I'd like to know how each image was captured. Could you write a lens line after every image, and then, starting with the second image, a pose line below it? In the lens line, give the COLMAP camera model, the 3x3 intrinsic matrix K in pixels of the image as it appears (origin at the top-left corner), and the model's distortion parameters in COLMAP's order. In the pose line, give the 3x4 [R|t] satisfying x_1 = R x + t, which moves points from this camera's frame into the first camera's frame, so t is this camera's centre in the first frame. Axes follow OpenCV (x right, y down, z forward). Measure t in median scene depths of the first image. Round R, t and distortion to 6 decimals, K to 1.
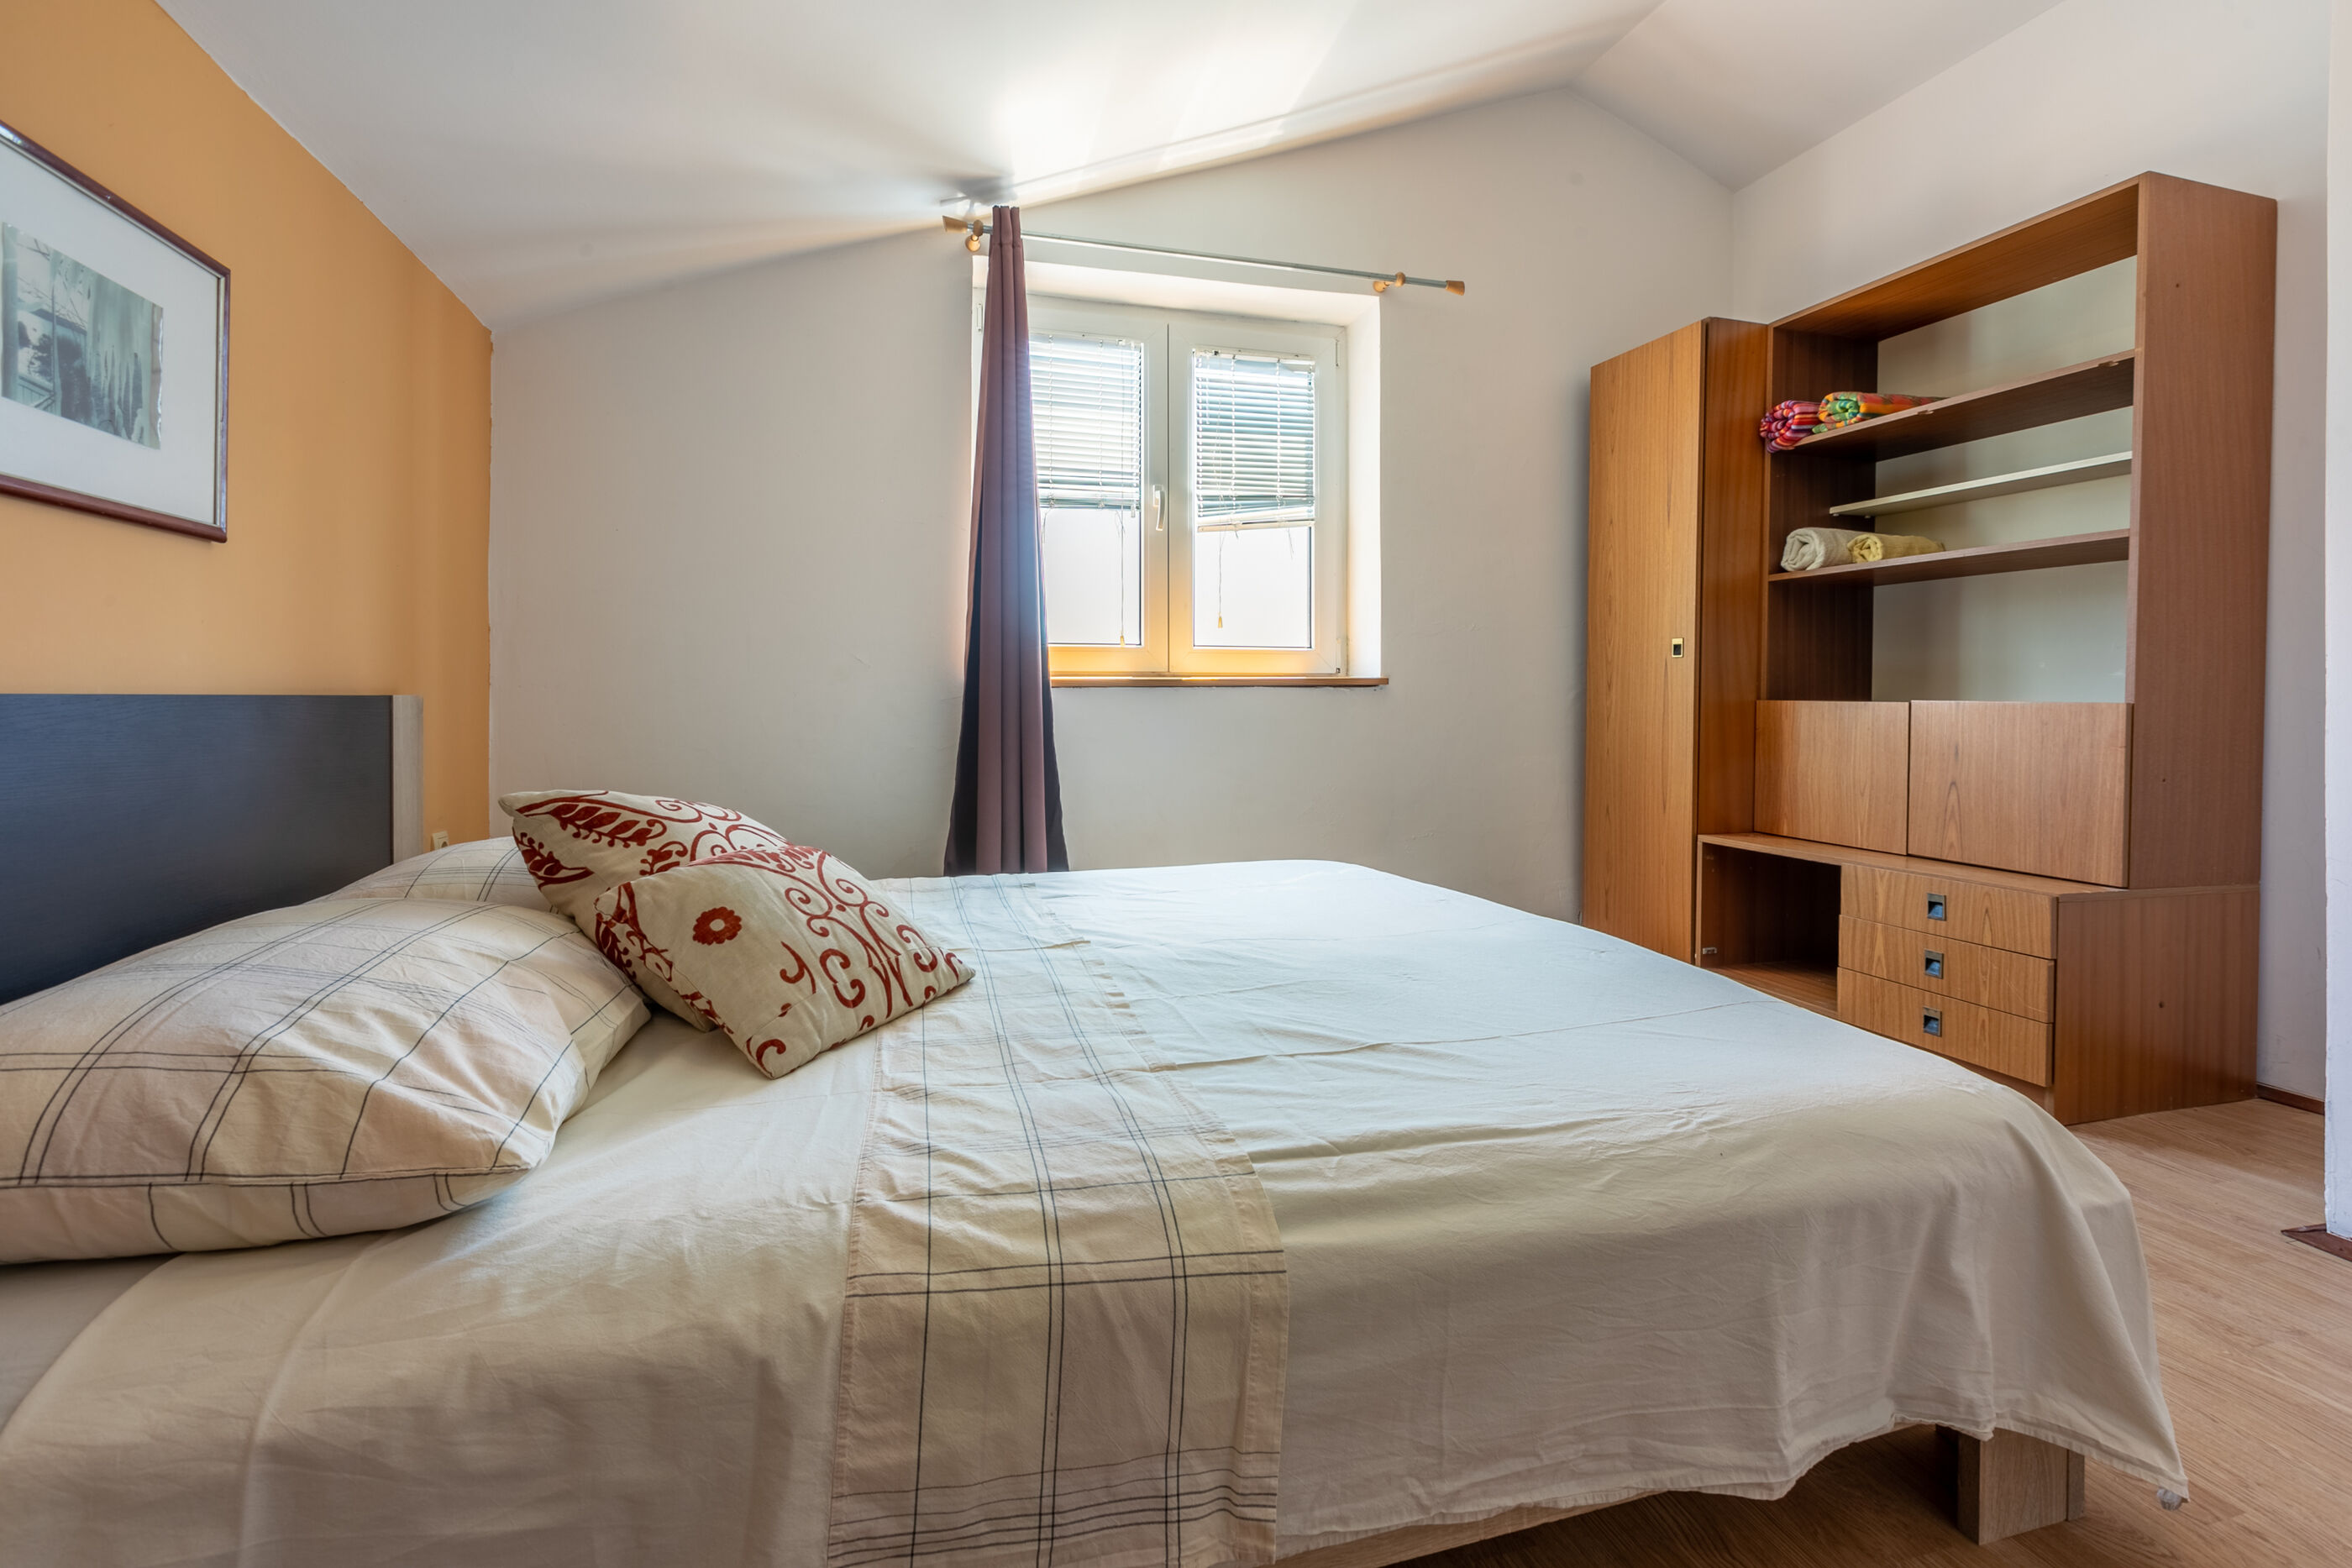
lens RADIAL K [[1055.4, 0, 1177.8], [0, 1055.4, 697.4], [0, 0, 1]] dist [-0.000618, -0.000636]
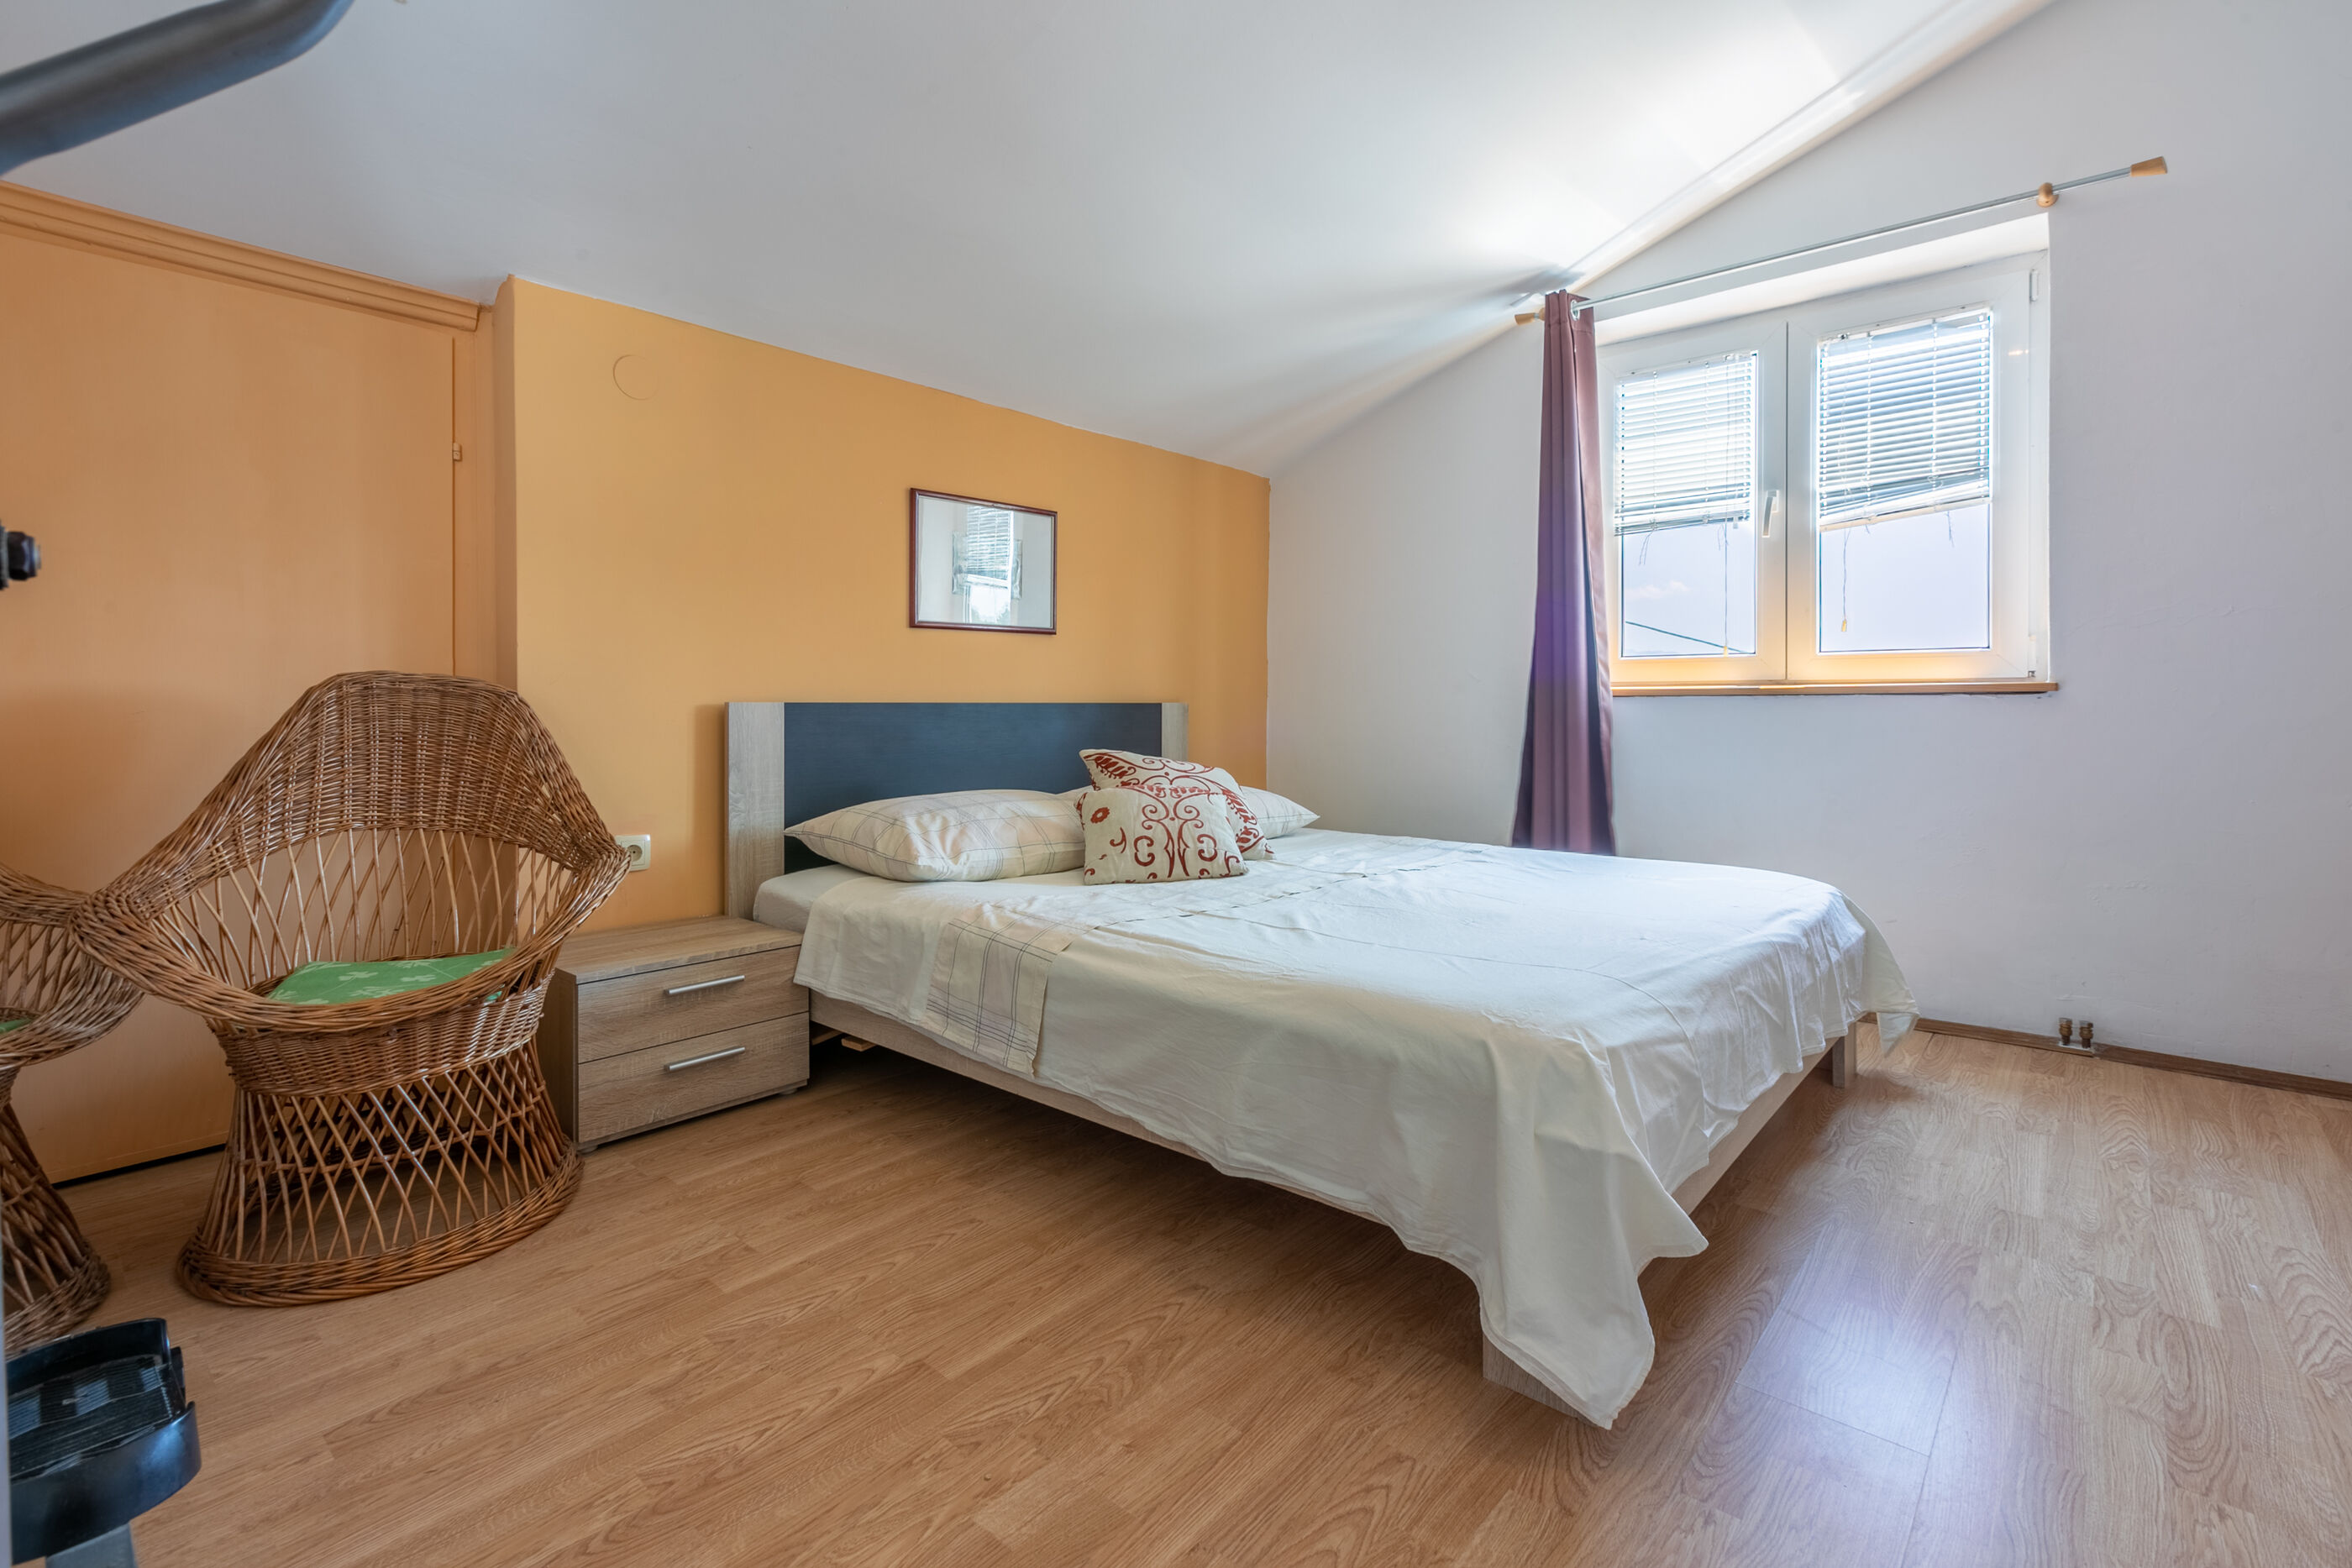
lens RADIAL K [[1055.4, 0, 1177.8], [0, 1055.4, 697.4], [0, 0, 1]] dist [-0.000618, -0.000636]
pose [[0.545790, -0.004183, -0.837911, 0.604482], [-0.002216, 0.999977, -0.006435, -0.000590], [0.837919, 0.005369, 0.545768, -0.000236]]
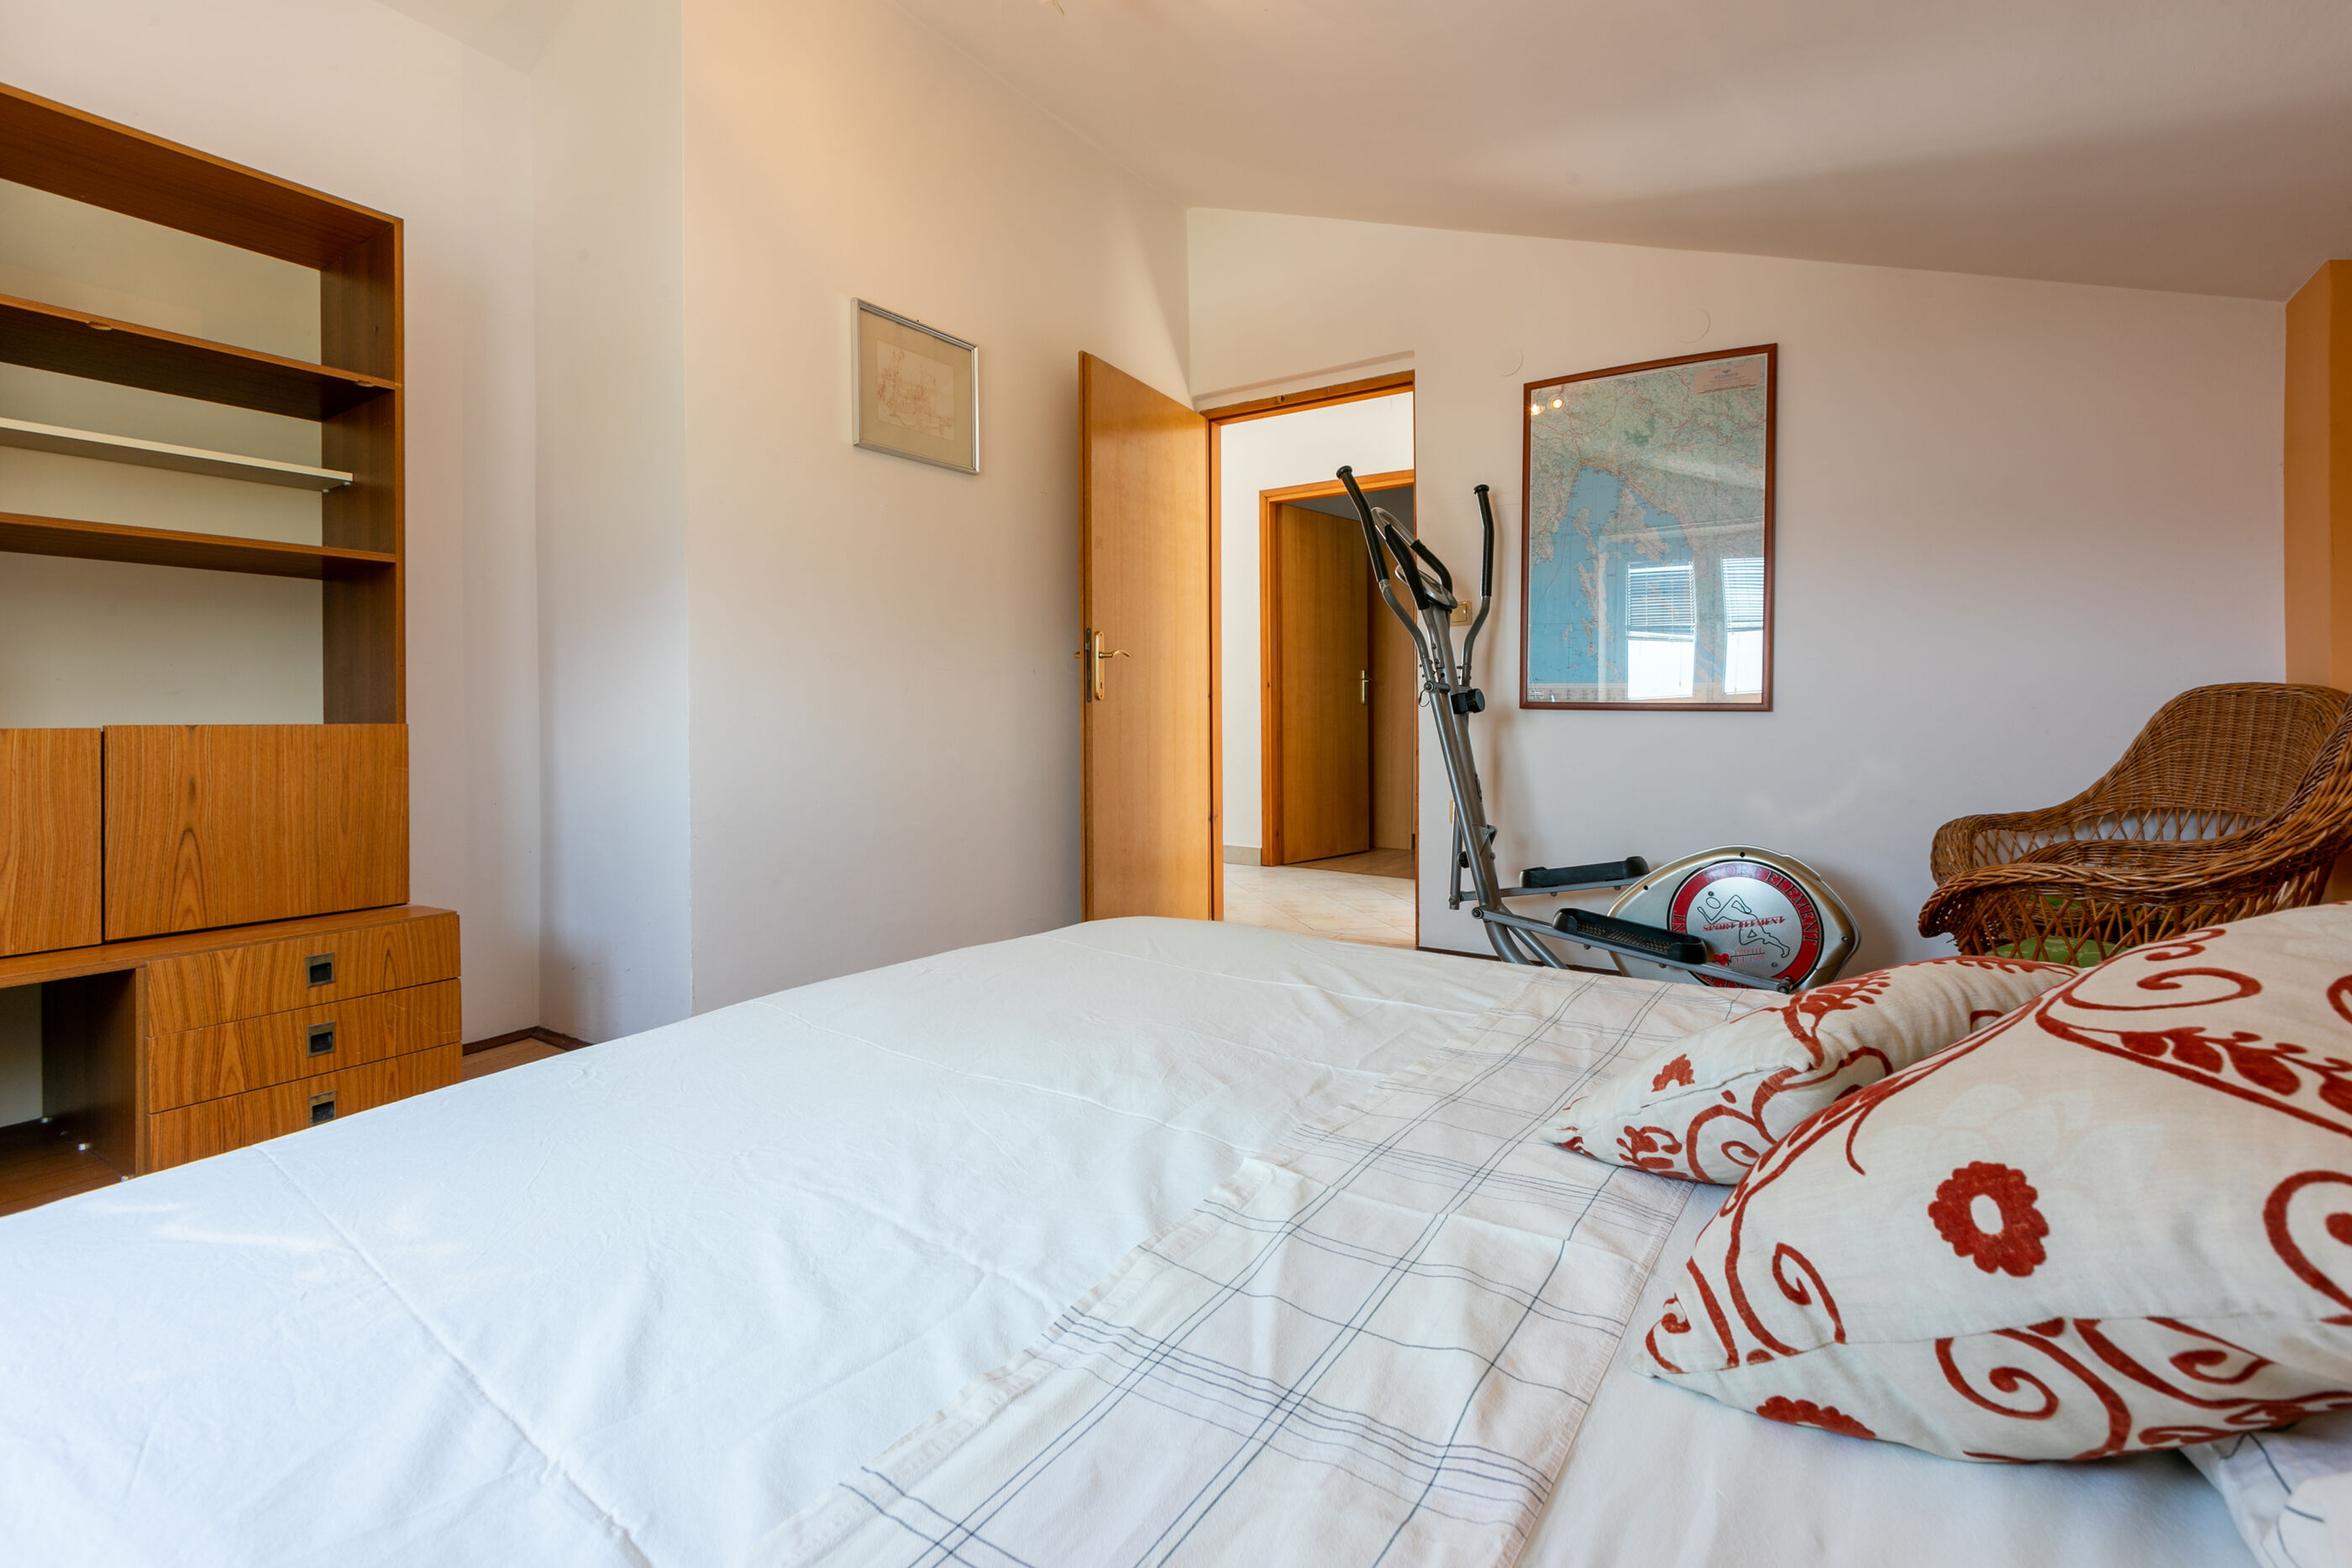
lens RADIAL K [[1077.5, 0, 1164.8], [0, 1077.5, 723.3], [0, 0, 1]] dist [-0.001978, -0.000415]
pose [[-0.646962, -0.001506, 0.762521, -0.290955], [0.010026, 0.999895, 0.010482, 0.001907], [-0.762456, 0.014427, -0.646879, 0.852215]]
